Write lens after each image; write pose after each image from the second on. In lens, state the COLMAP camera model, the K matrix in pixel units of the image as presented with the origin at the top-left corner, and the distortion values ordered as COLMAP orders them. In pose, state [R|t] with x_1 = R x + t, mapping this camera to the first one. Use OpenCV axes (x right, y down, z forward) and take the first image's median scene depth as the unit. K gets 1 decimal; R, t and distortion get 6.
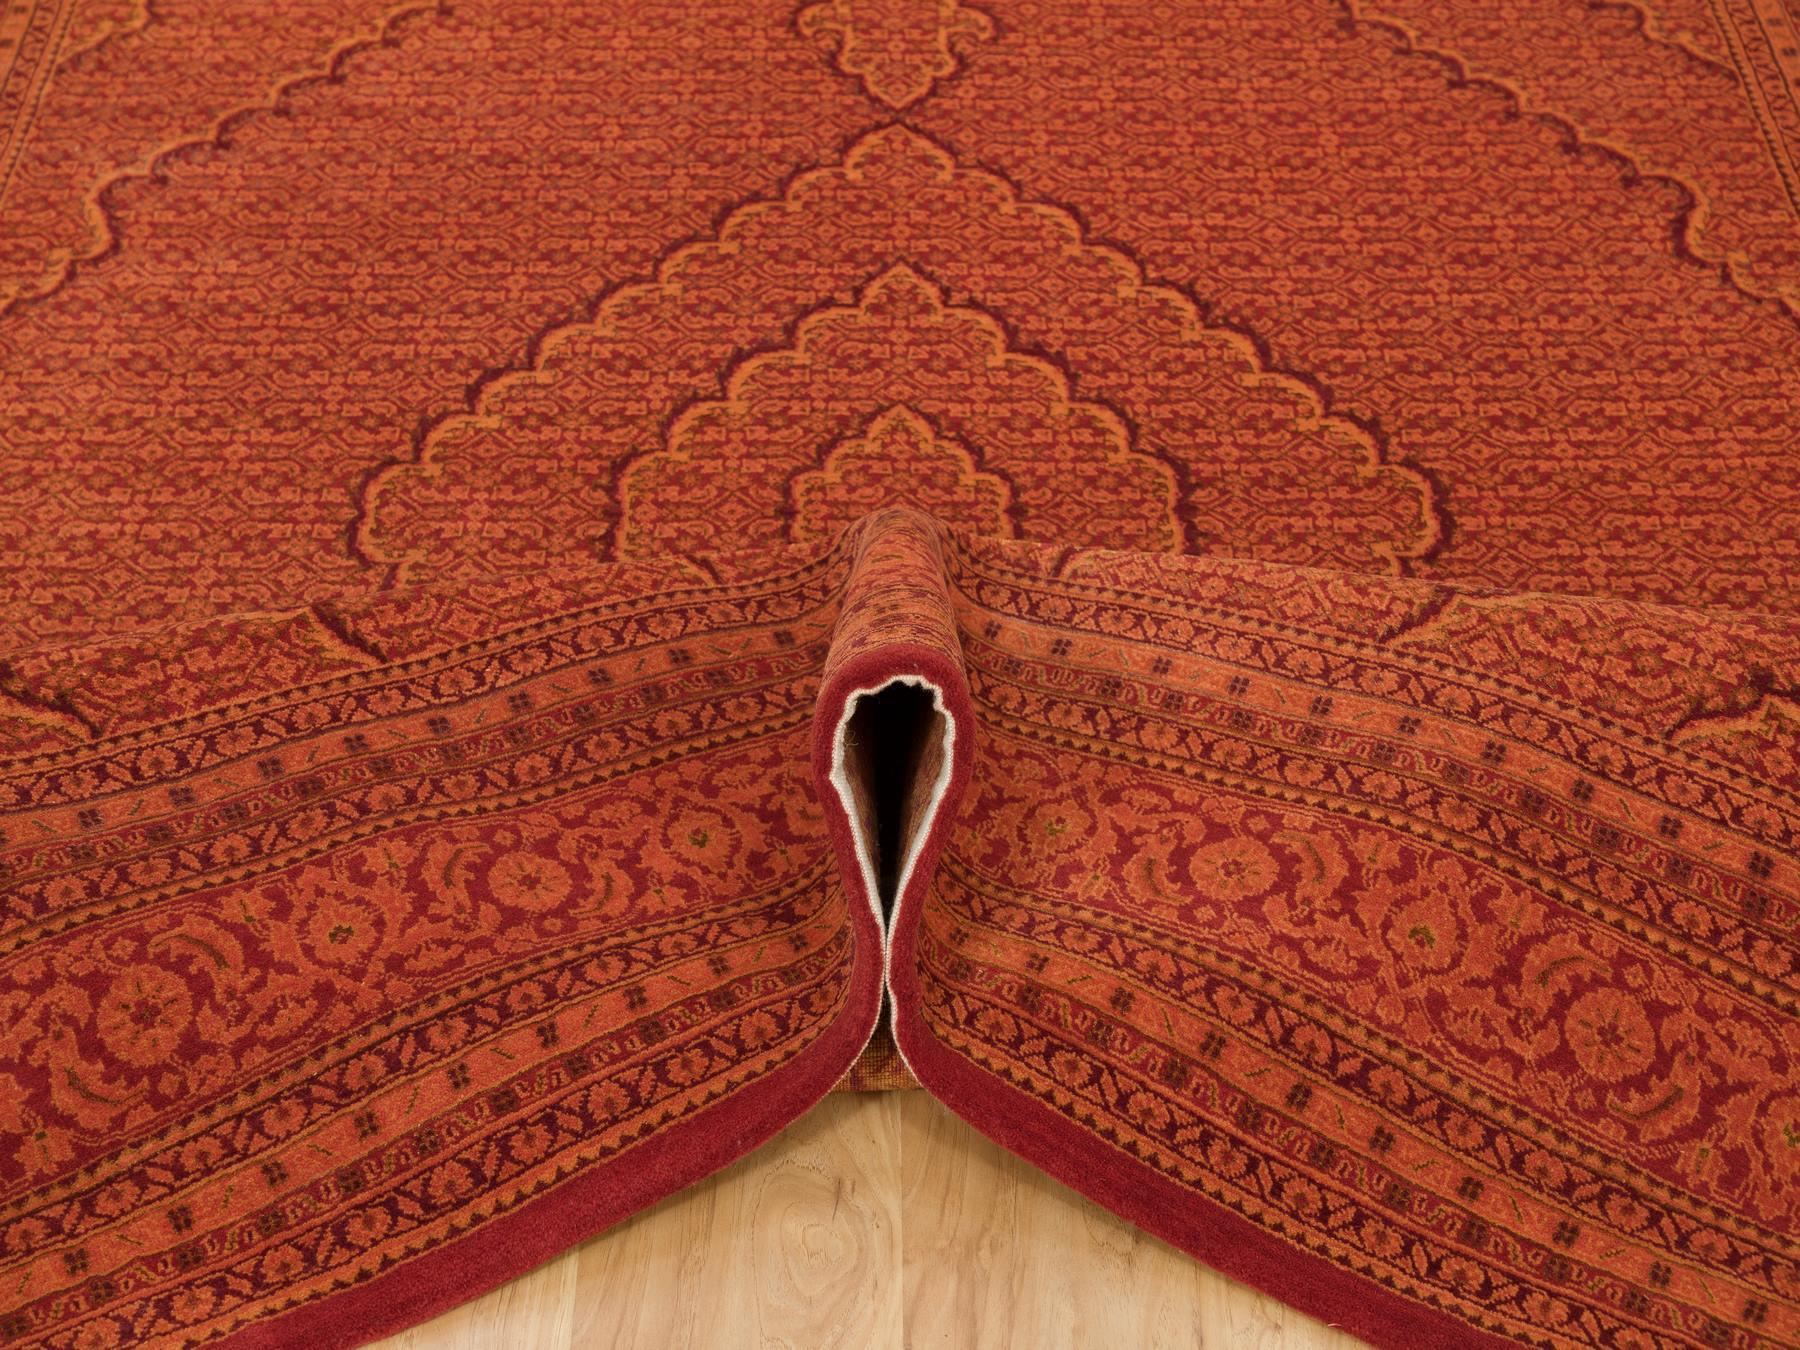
lens RADIAL K [[2981.7, 0, 900.0], [0, 2981.7, 675.0], [0, 0, 1]] dist [-0.010623, 0.088891]
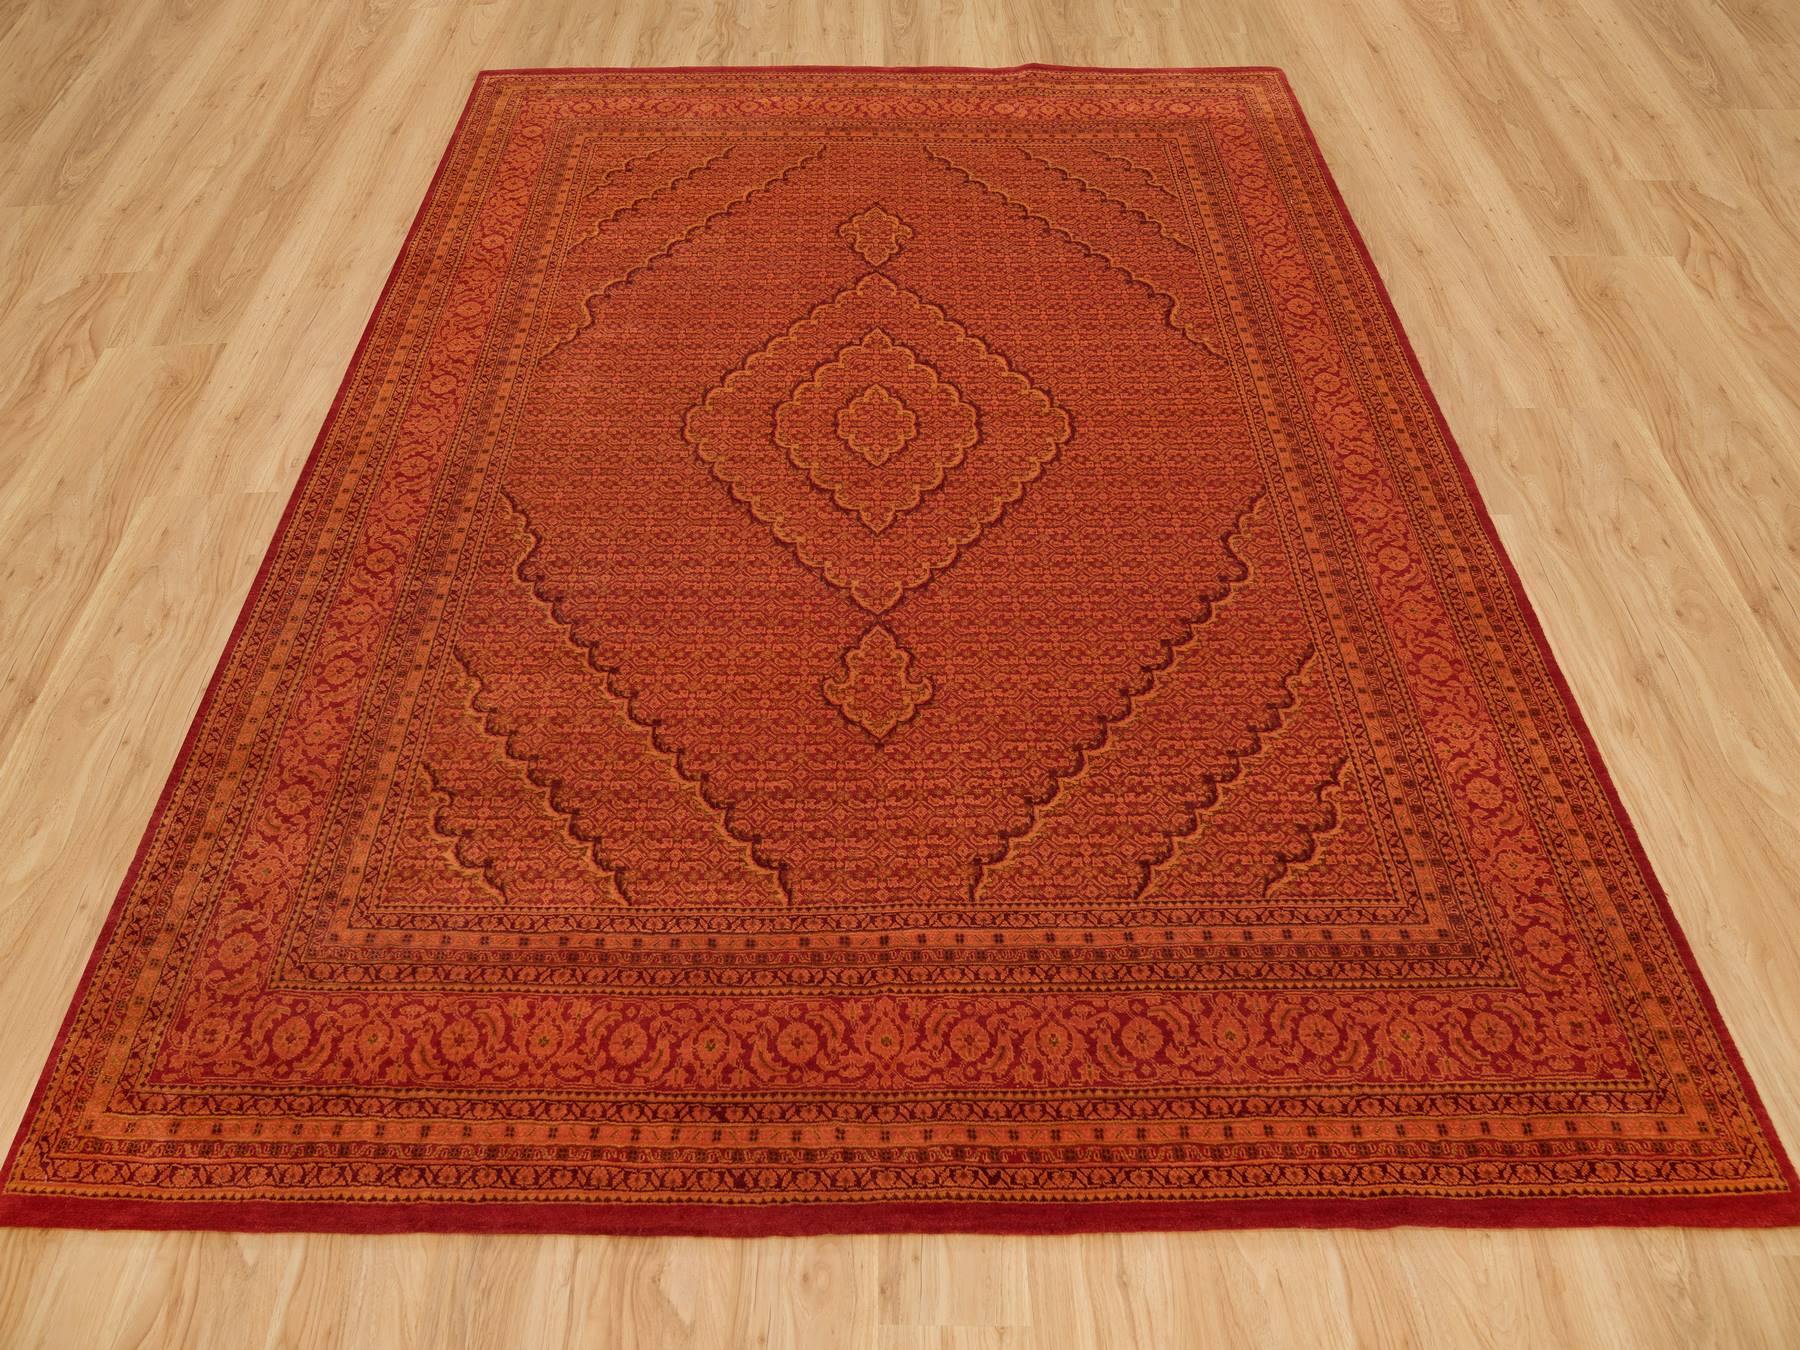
lens RADIAL K [[1397.0, 0, 900.0], [0, 1397.0, 675.0], [0, 0, 1]] dist [-0.005549, 0.002104]
pose [[0.999155, 0.015031, 0.038249, -0.022806], [-0.021353, 0.985095, 0.170679, -0.045276], [-0.035114, -0.171351, 0.984584, -0.306822]]
